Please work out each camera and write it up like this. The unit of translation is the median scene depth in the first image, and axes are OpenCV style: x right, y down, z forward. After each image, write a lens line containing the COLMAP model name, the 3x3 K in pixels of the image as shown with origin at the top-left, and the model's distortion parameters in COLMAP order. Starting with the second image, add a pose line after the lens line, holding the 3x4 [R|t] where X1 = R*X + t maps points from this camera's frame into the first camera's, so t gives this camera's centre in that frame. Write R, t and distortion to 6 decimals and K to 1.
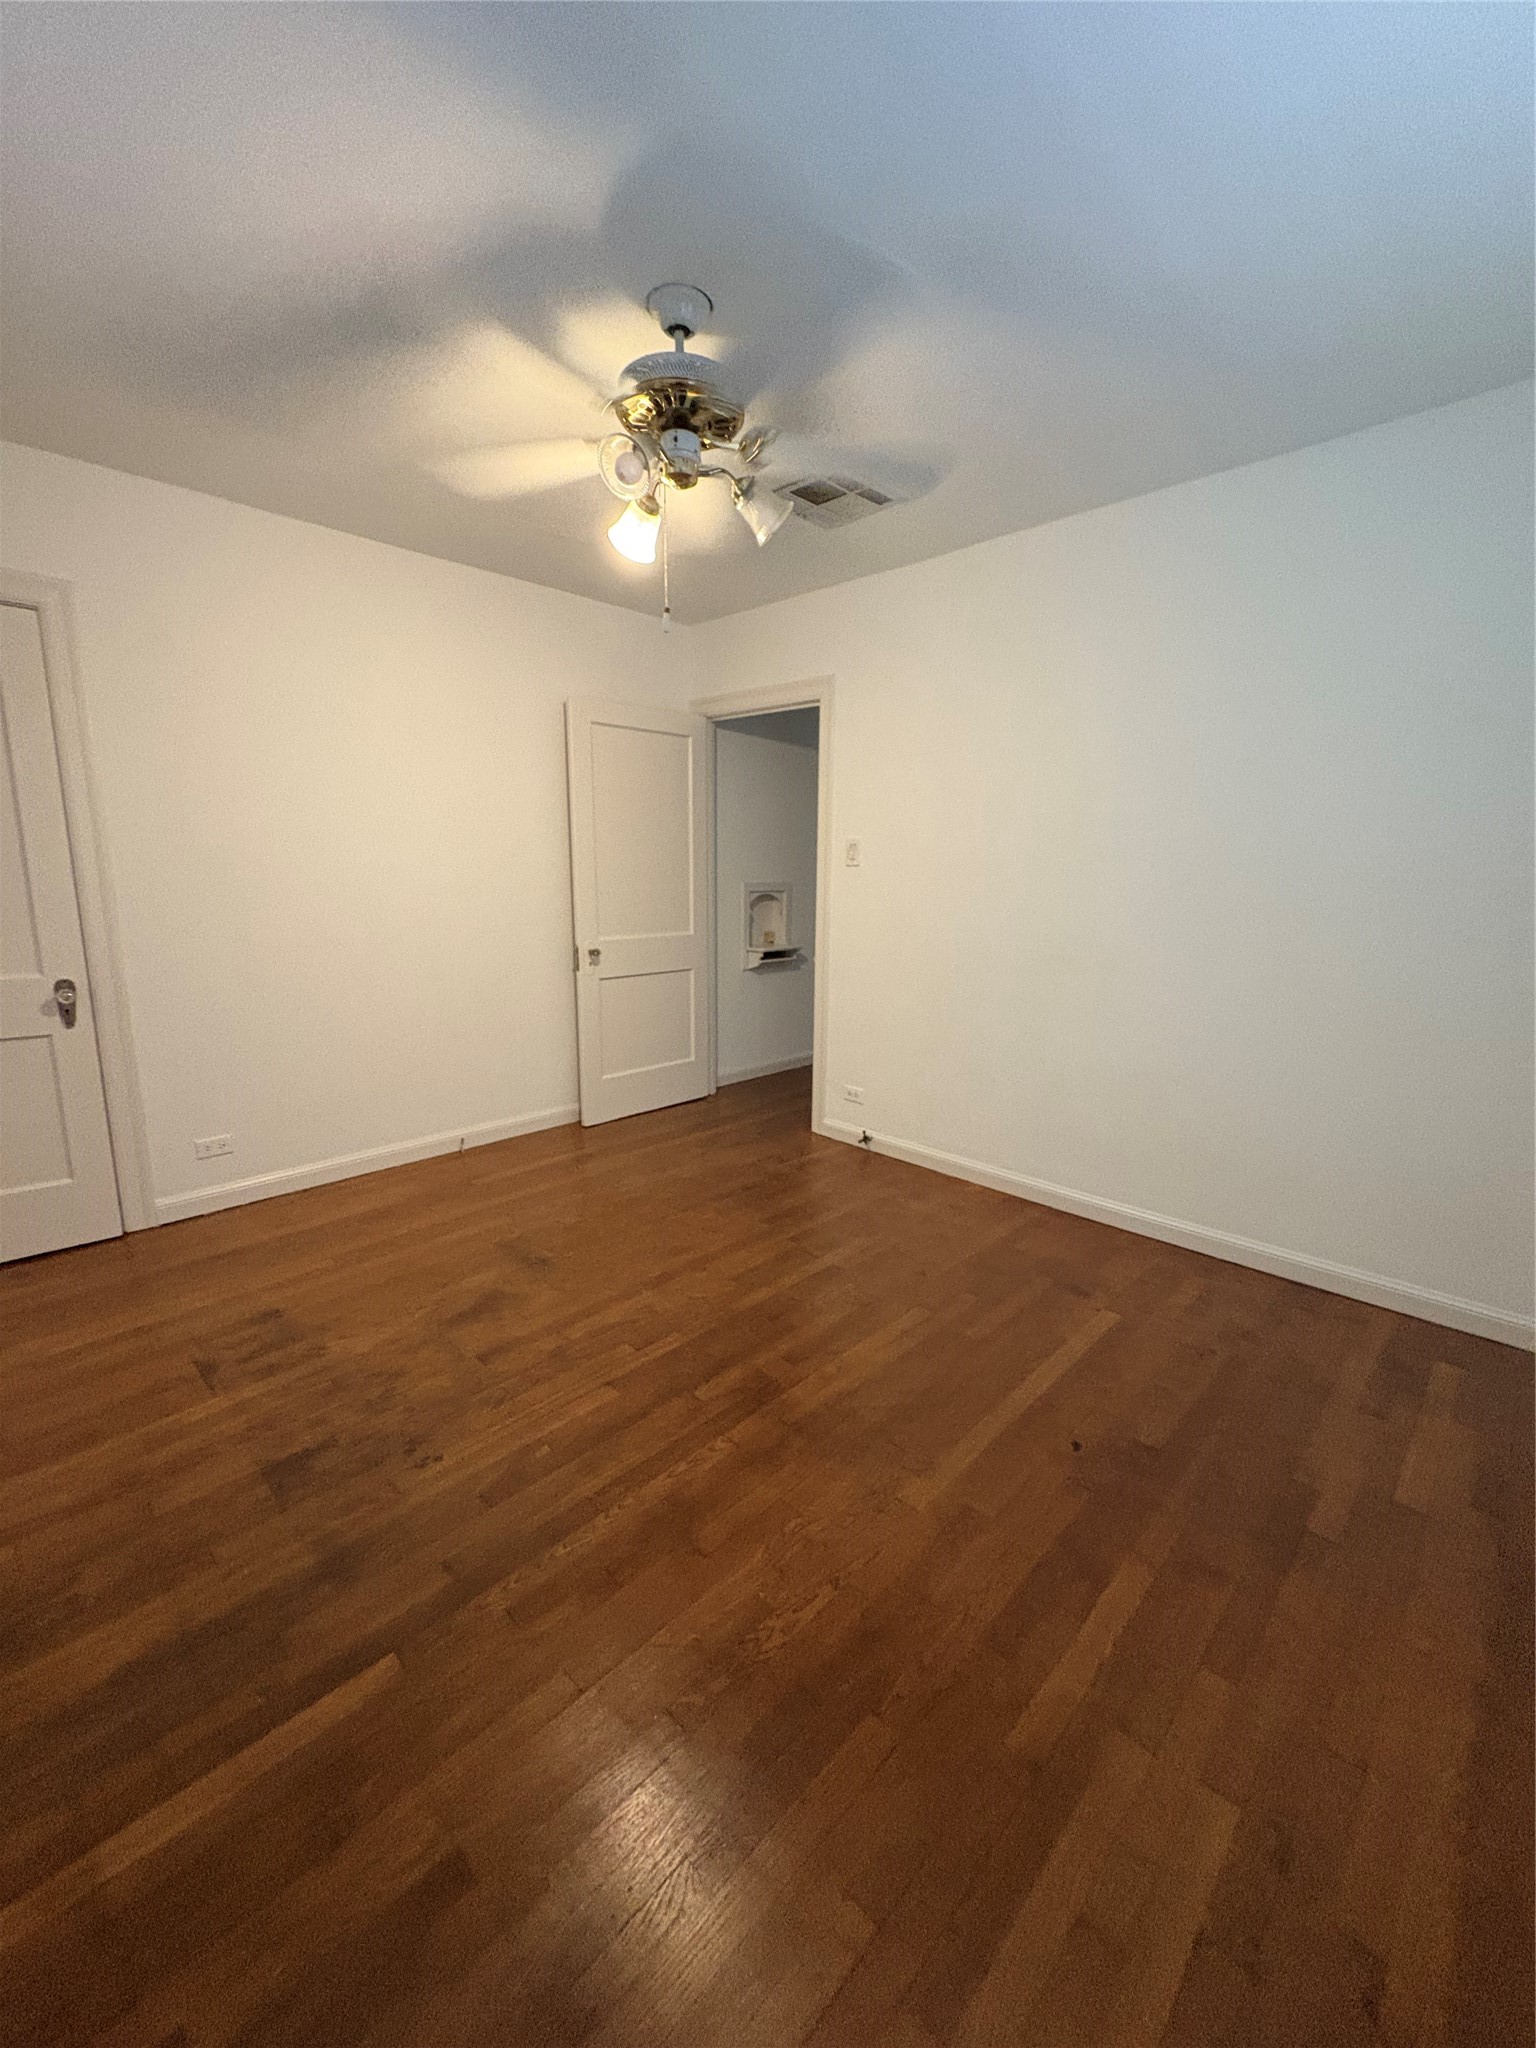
lens RADIAL K [[823.4, 0, 773.4], [0, 823.4, 1021.3], [0, 0, 1]] dist [0.003370, -0.000056]
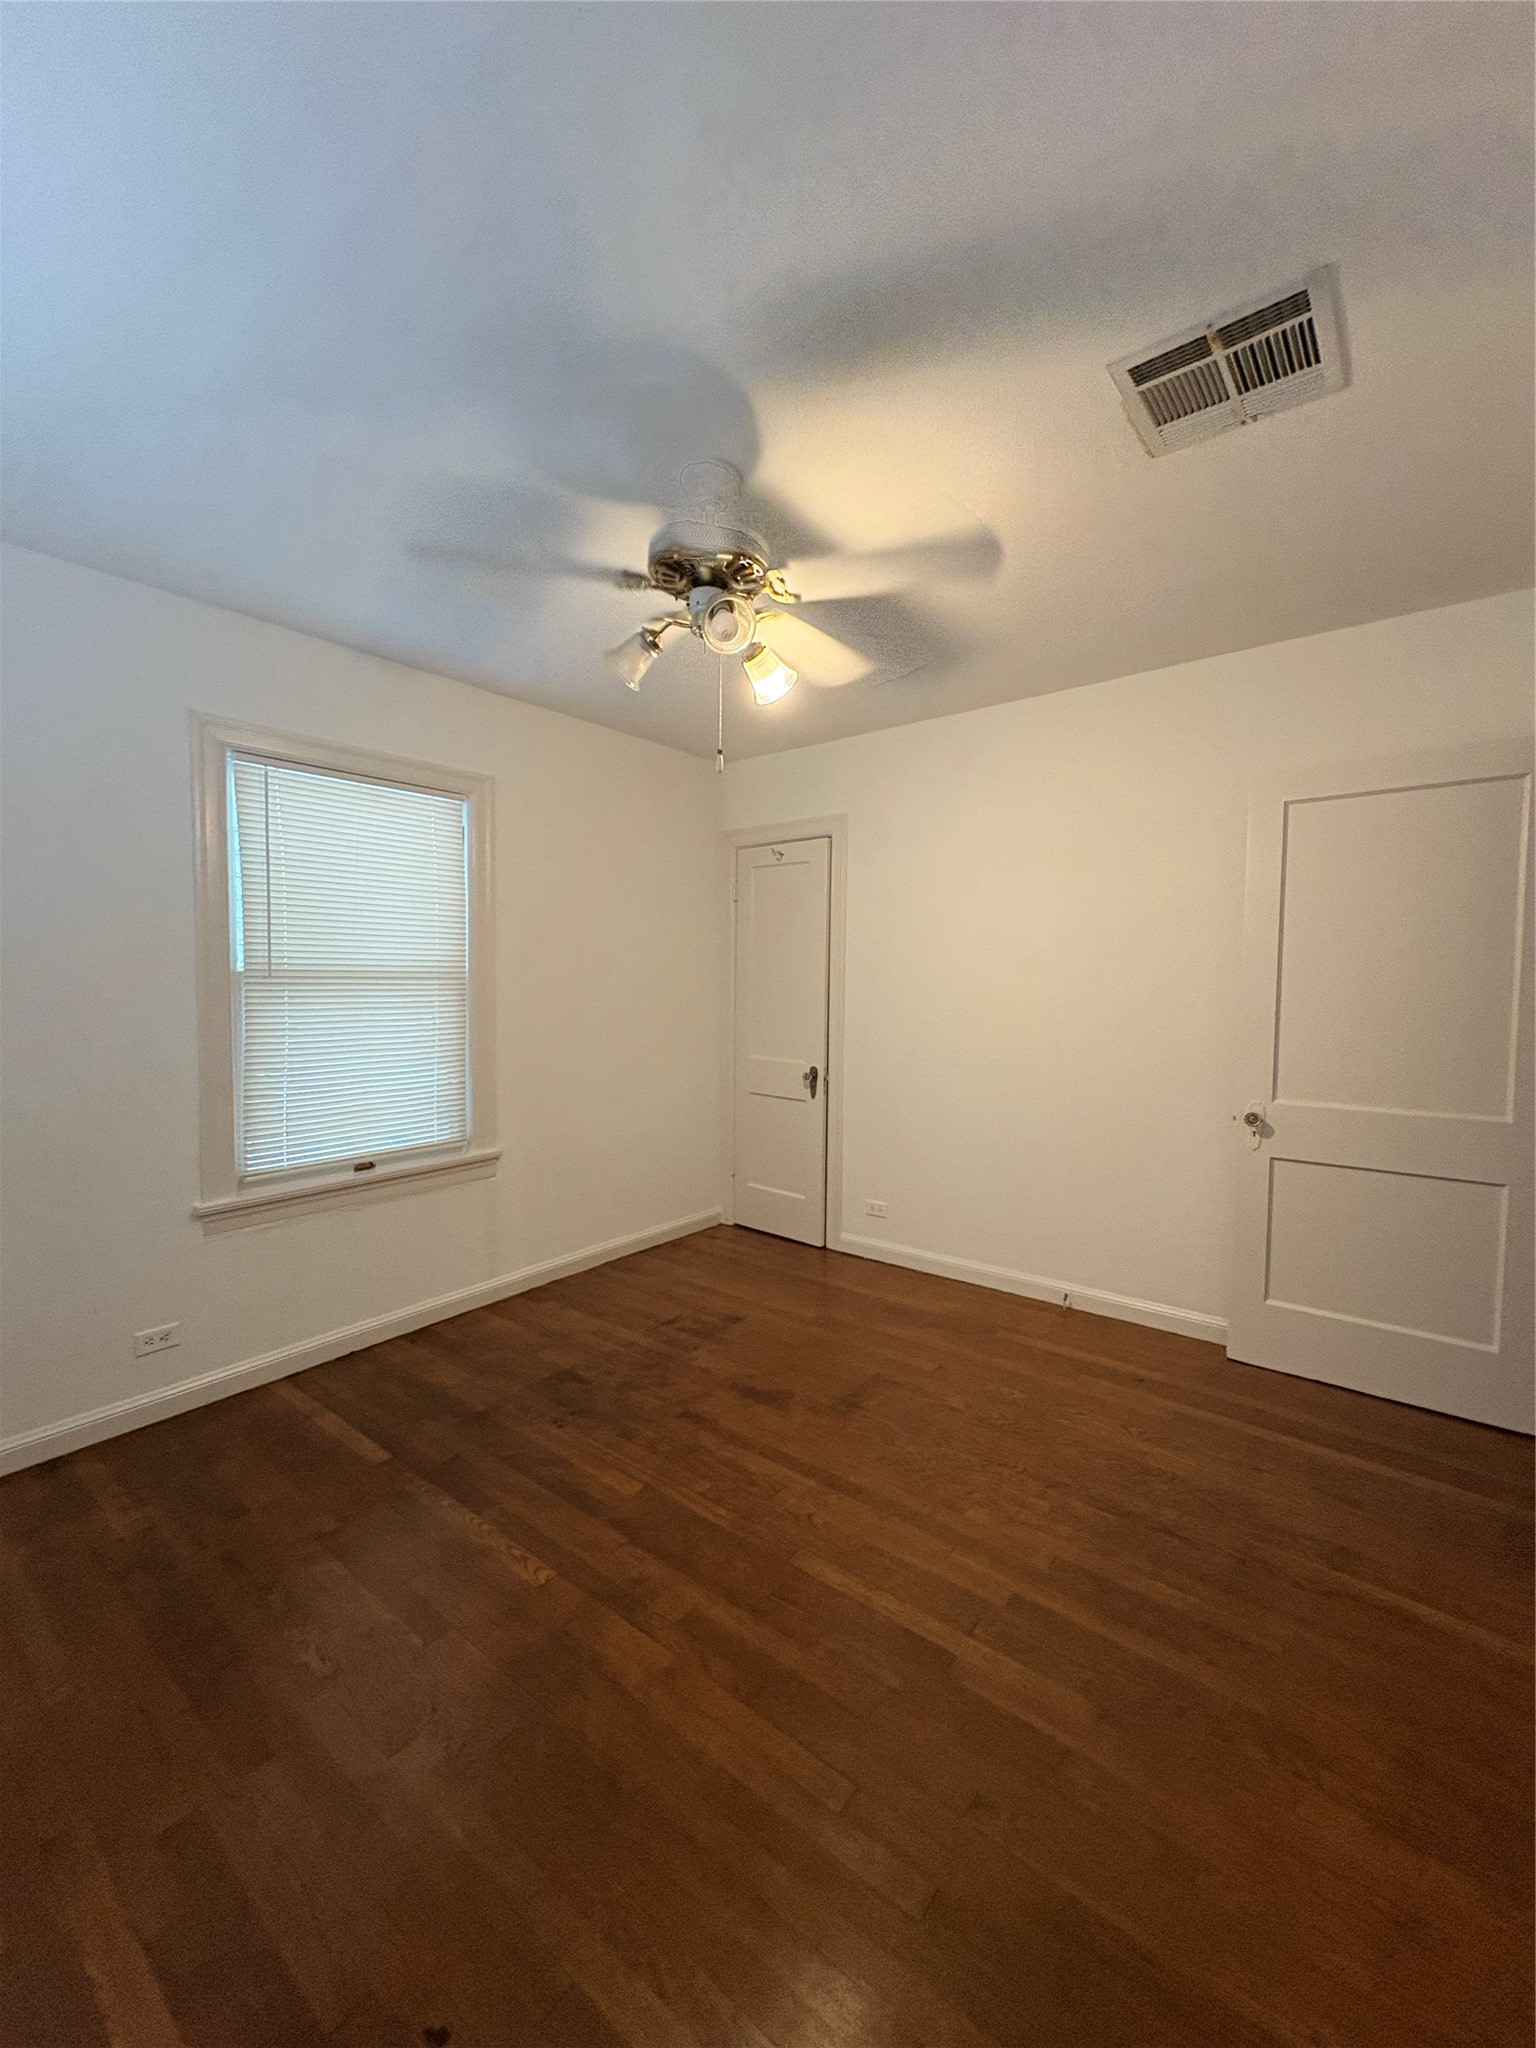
lens RADIAL K [[823.4, 0, 766.6], [0, 823.4, 1019.0], [0, 0, 1]] dist [0.003370, -0.000056]
pose [[0.097788, 0.036881, -0.994524, 0.733971], [-0.188347, 0.981939, 0.017895, -0.166157], [0.977222, 0.185566, 0.102968, 0.825628]]
